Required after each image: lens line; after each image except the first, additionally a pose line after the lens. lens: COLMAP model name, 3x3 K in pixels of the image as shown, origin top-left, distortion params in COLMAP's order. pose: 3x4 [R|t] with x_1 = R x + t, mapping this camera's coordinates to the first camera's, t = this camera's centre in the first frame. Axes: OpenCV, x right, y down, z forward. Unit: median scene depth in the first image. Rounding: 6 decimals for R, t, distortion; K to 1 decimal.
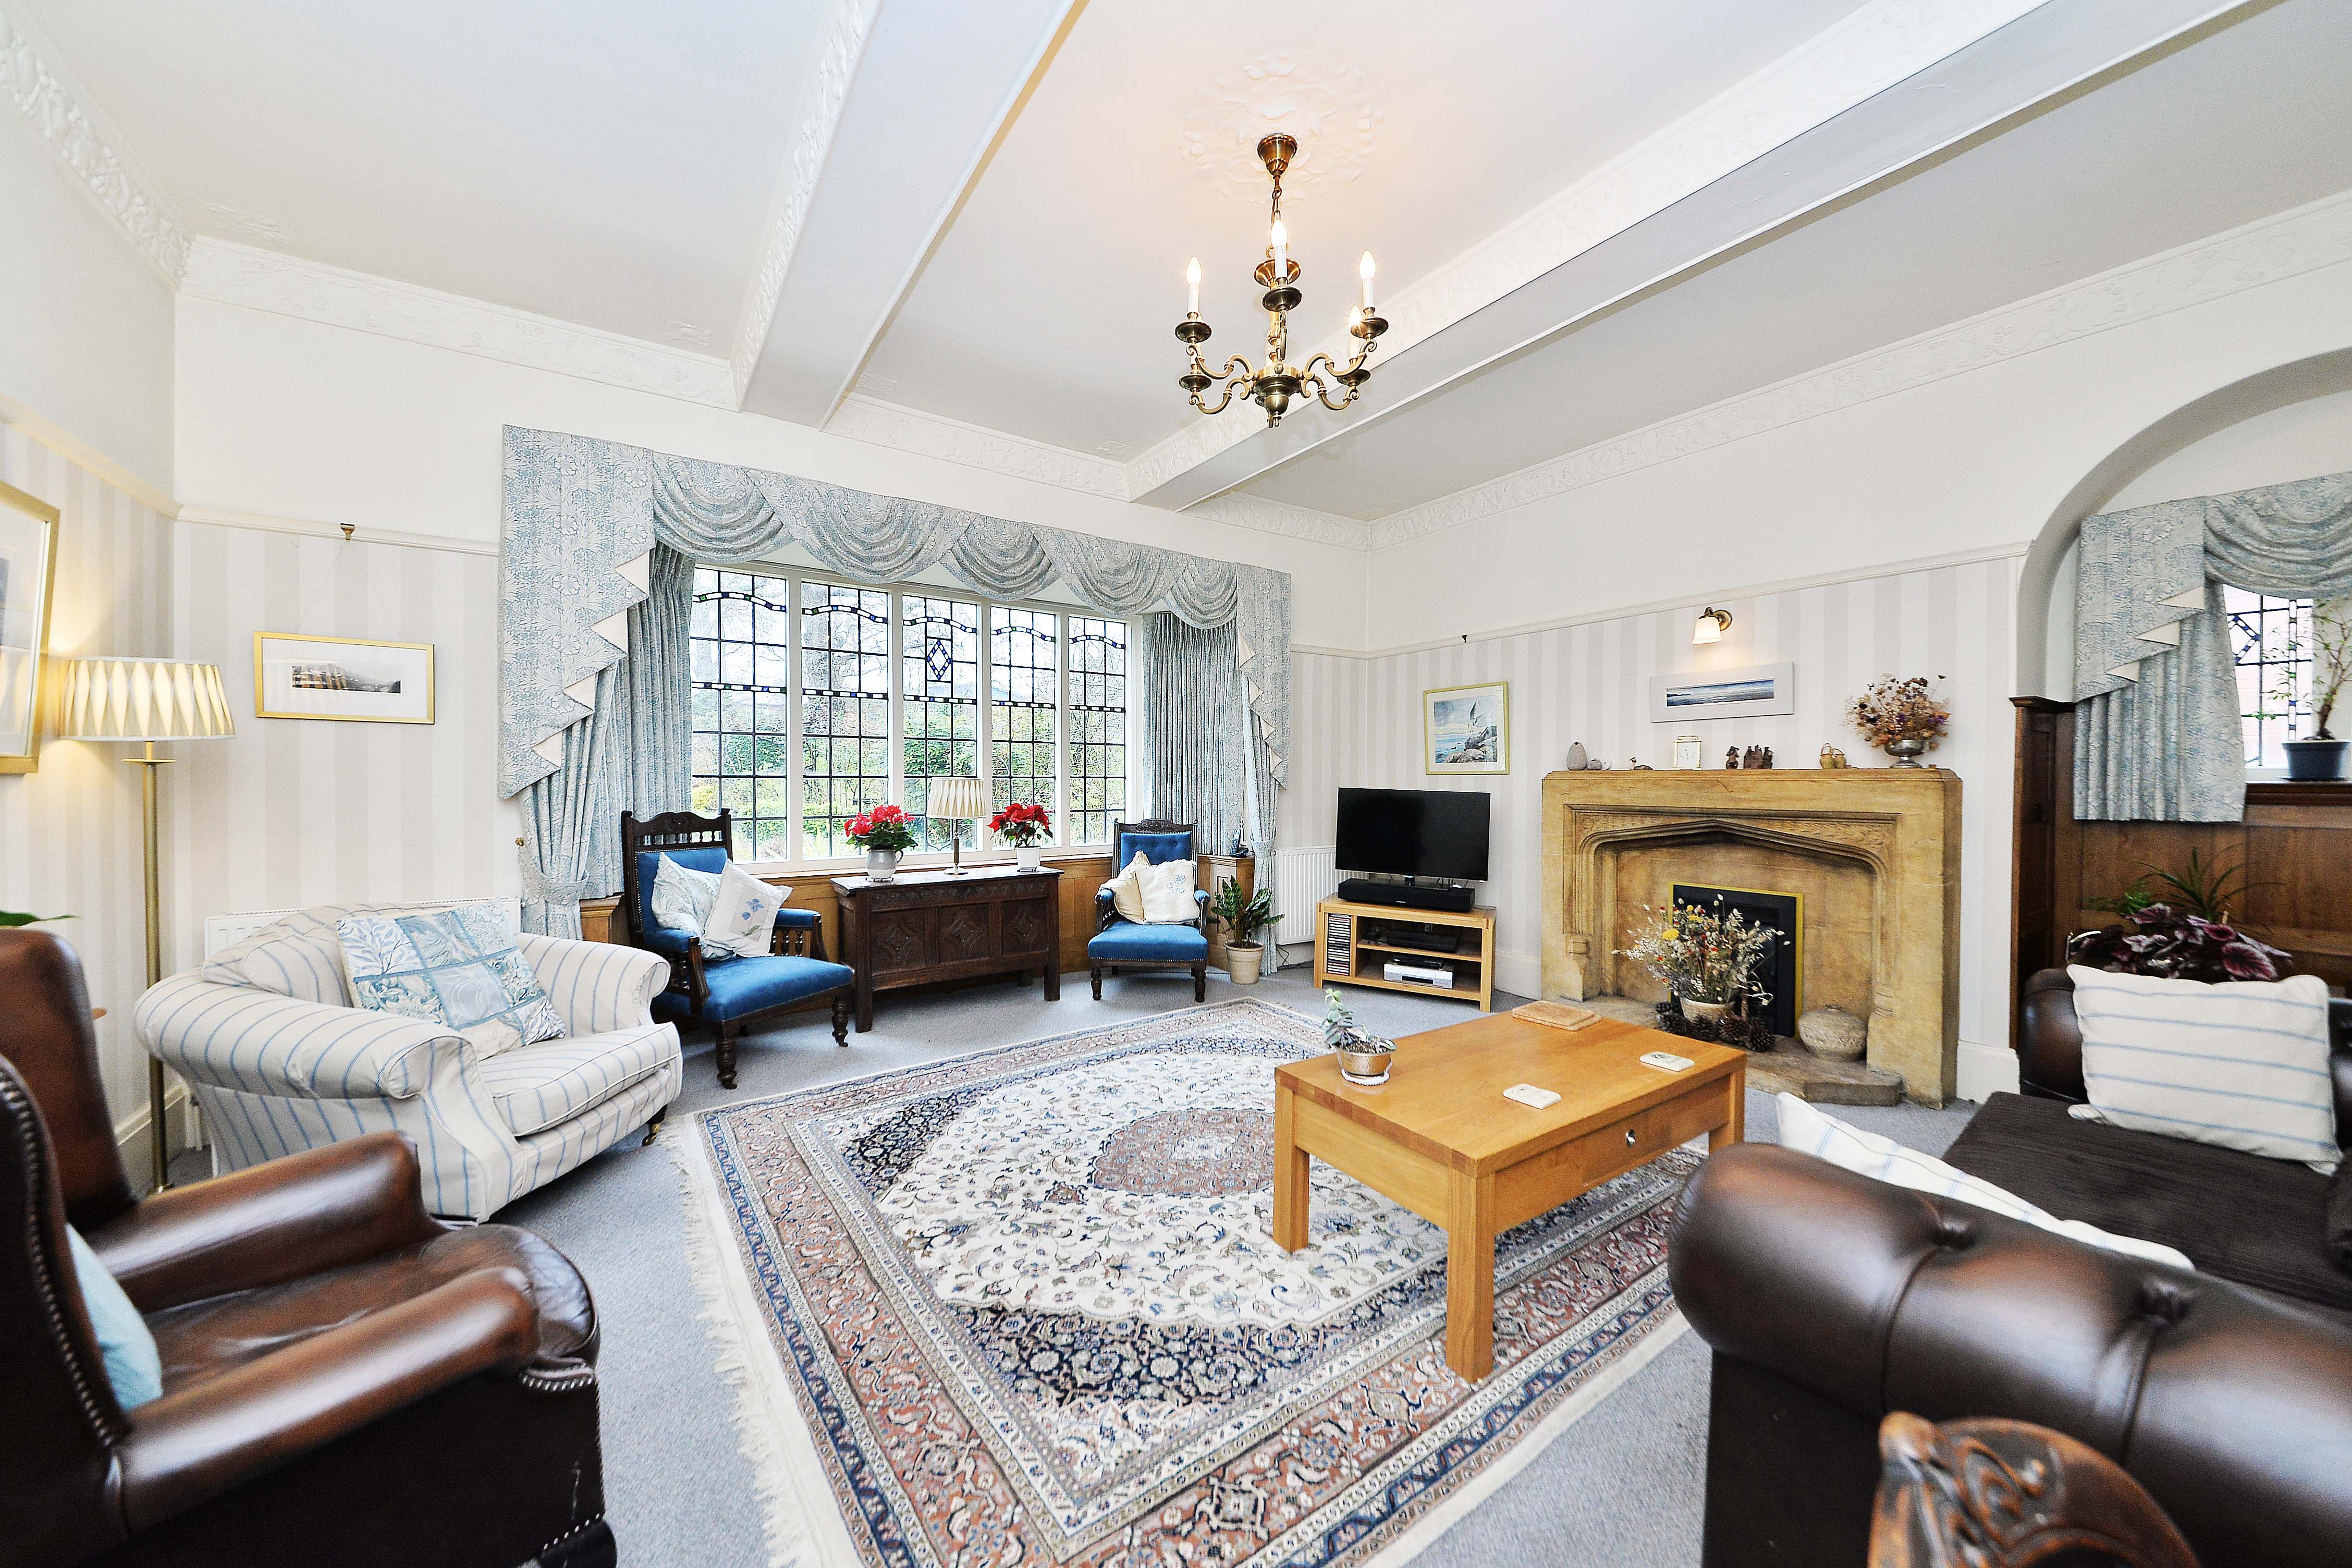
lens RADIAL K [[835.8, 0, 1172.9], [0, 835.8, 782.8], [0, 0, 1]] dist [-0.016235, -0.000222]
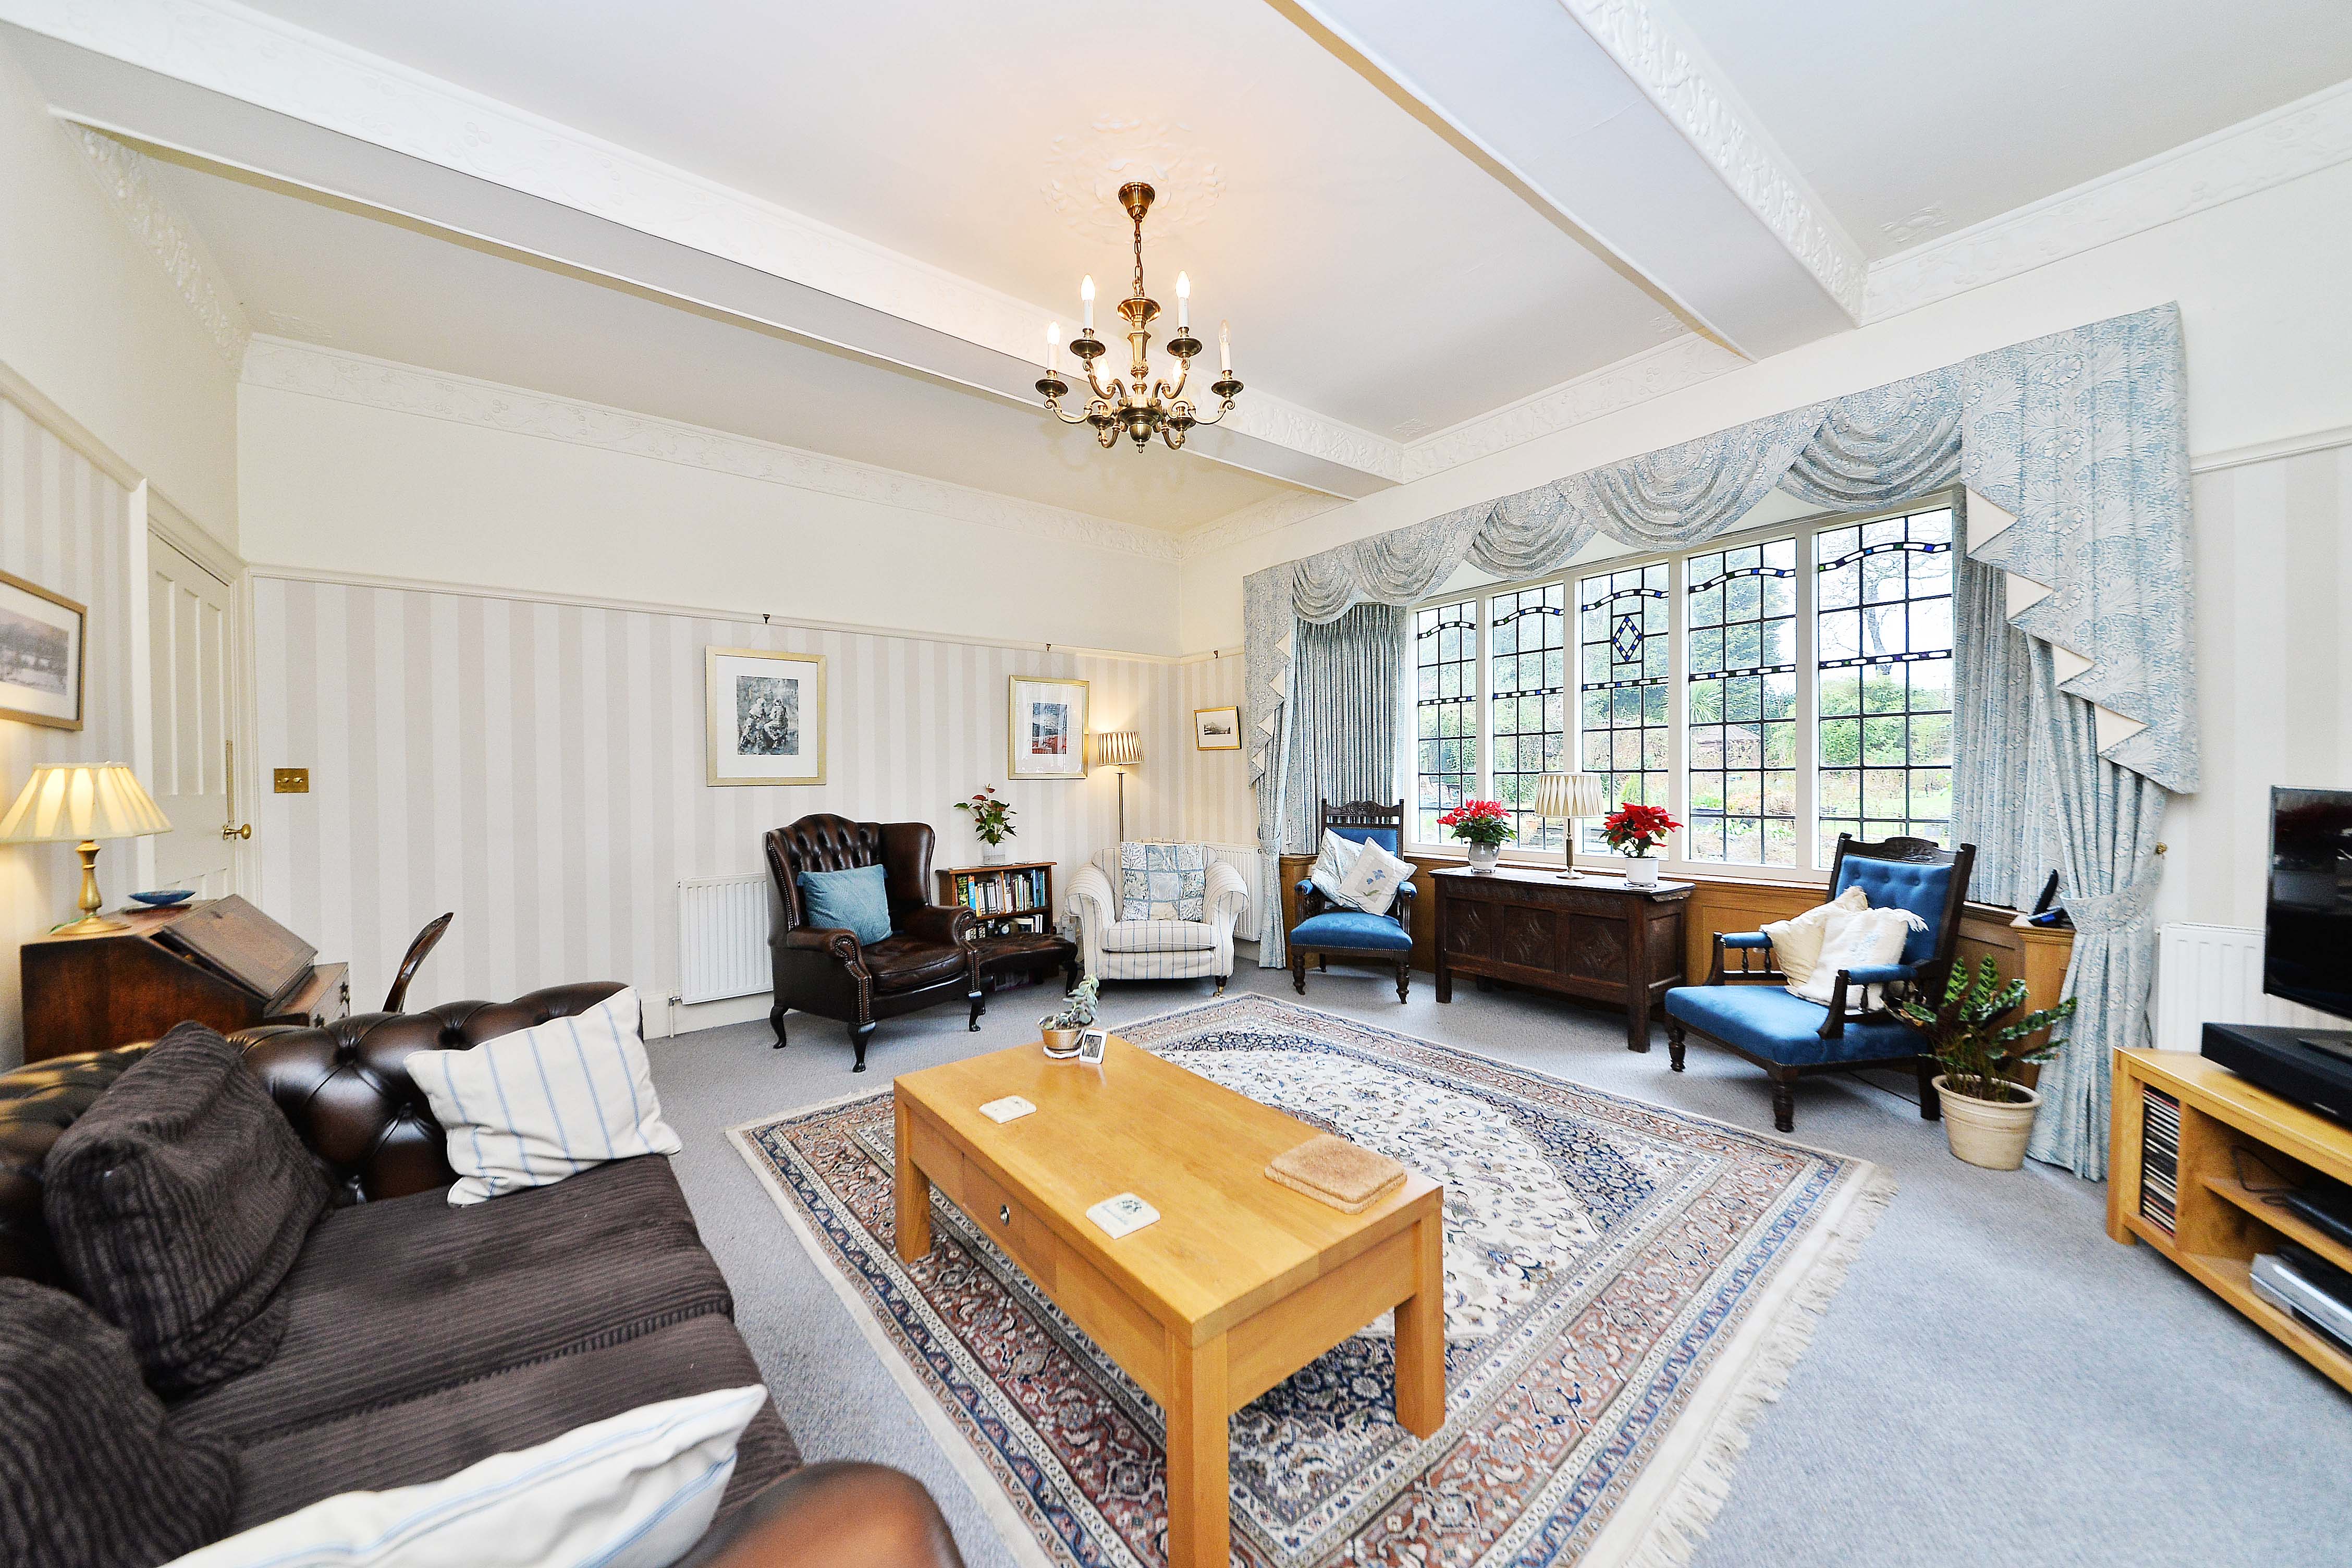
lens RADIAL K [[835.8, 0, 1172.9], [0, 835.8, 782.8], [0, 0, 1]] dist [-0.016235, -0.000222]
pose [[0.017272, 0.007895, -0.999820, 0.797480], [0.011619, 0.999900, 0.008097, -0.009521], [0.999783, -0.011757, 0.017179, 0.670841]]
